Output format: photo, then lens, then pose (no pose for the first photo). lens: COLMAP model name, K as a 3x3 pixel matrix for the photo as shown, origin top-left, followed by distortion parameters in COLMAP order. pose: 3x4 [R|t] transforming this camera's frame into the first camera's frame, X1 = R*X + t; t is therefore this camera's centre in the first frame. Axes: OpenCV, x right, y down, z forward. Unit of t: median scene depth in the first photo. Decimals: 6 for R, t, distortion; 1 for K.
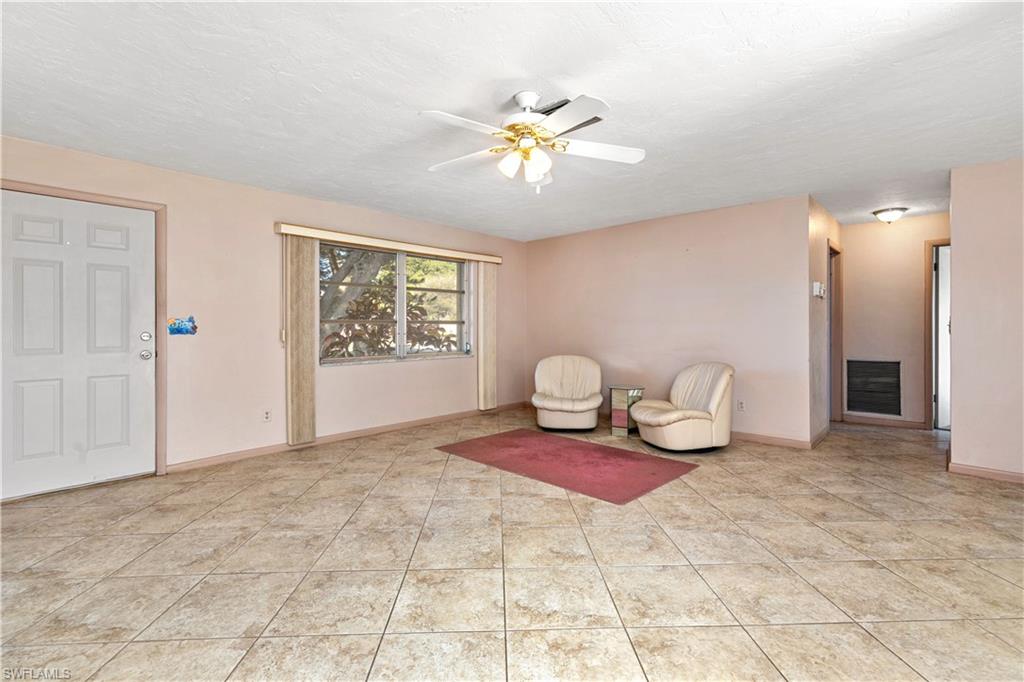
lens RADIAL K [[474.9, 0, 516.1], [0, 474.9, 321.2], [0, 0, 1]] dist [0.012412, 0.000470]
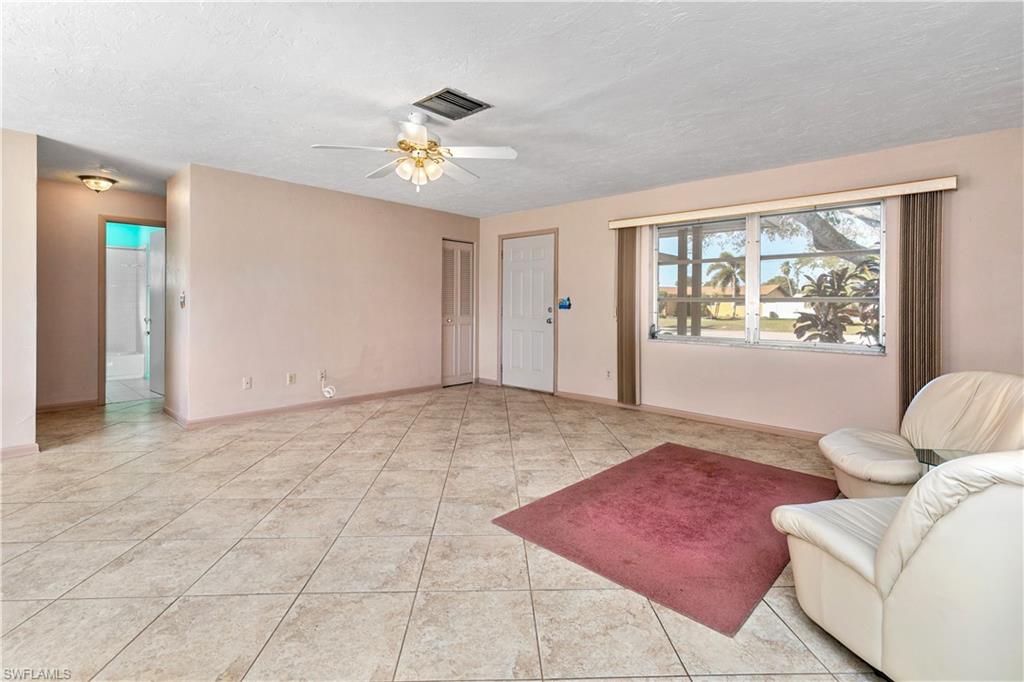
lens RADIAL K [[474.9, 0, 505.9], [0, 474.9, 307.3], [0, 0, 1]] dist [0.012412, 0.000470]
pose [[-0.018995, 0.008174, -0.999786, 0.980751], [0.001122, 0.999966, 0.008154, 0.011427], [0.999819, -0.000967, -0.019004, 0.985997]]
